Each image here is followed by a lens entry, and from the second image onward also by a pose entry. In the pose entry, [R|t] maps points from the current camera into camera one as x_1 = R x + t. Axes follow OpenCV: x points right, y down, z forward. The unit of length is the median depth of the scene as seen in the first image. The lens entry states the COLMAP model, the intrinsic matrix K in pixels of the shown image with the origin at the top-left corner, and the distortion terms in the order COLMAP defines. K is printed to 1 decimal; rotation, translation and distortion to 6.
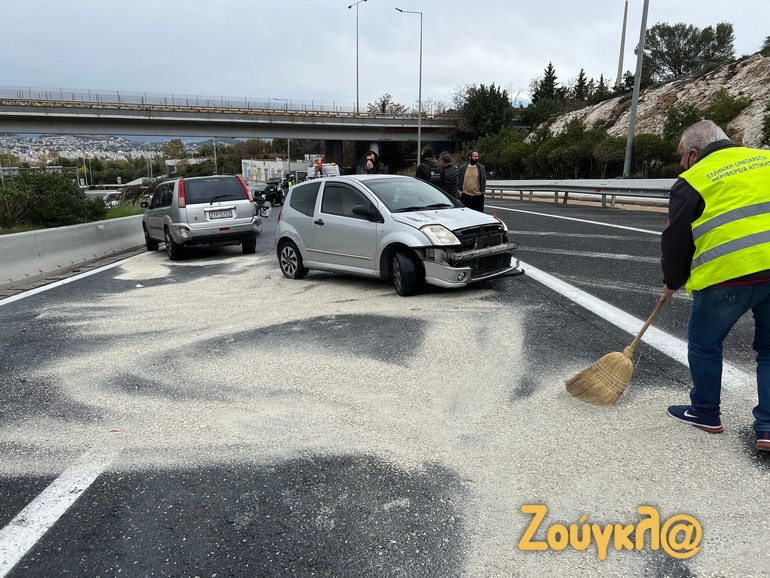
lens RADIAL K [[575.1, 0, 385.0], [0, 575.1, 289.0], [0, 0, 1]] dist [0.006318, -0.003085]
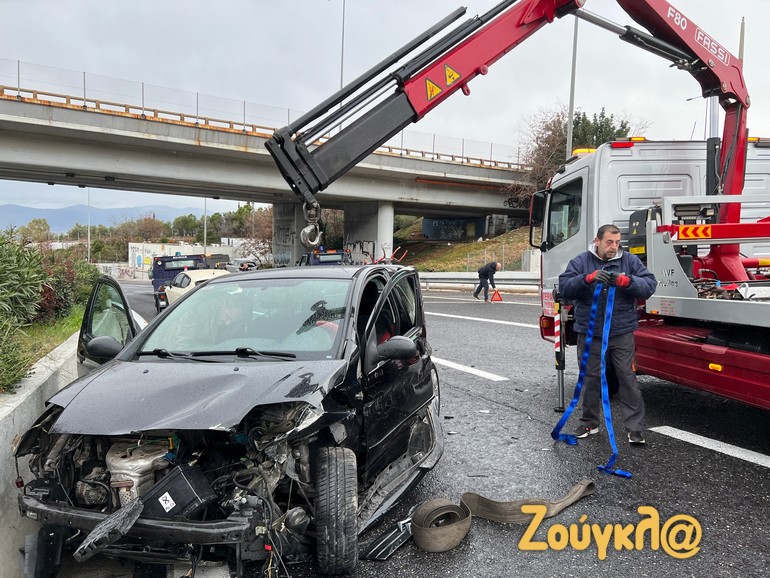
lens RADIAL K [[575.1, 0, 385.0], [0, 575.1, 289.0], [0, 0, 1]] dist [0.006318, -0.003085]
pose [[0.983884, 0.009944, 0.178529, -0.069686], [0.019411, 0.986612, -0.161928, -0.051649], [-0.177749, 0.162784, 0.970519, 0.287105]]
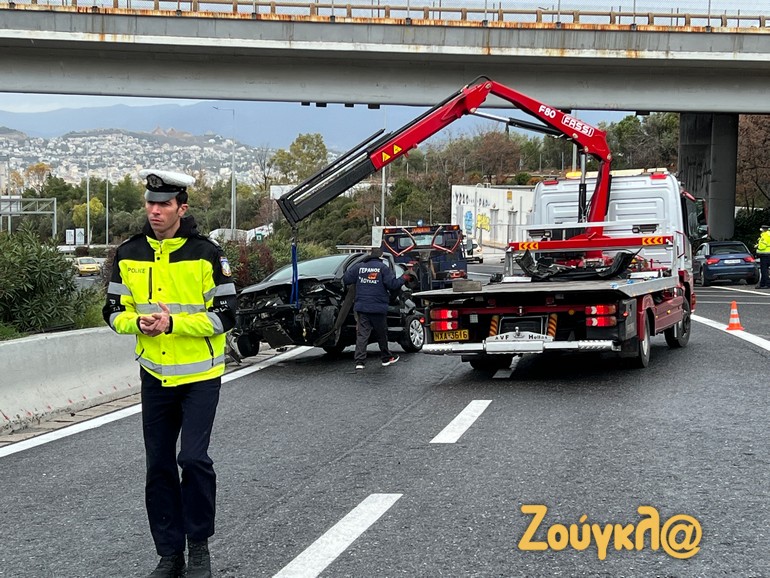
lens RADIAL K [[1458.8, 0, 386.4], [0, 1458.8, 304.8], [0, 0, 1]] dist [0.225752, -0.189958]
pose [[0.950775, 0.036709, -0.307699, -0.004483], [-0.081041, 0.987856, -0.132560, -0.028766], [0.299096, 0.150971, 0.942205, 0.149596]]
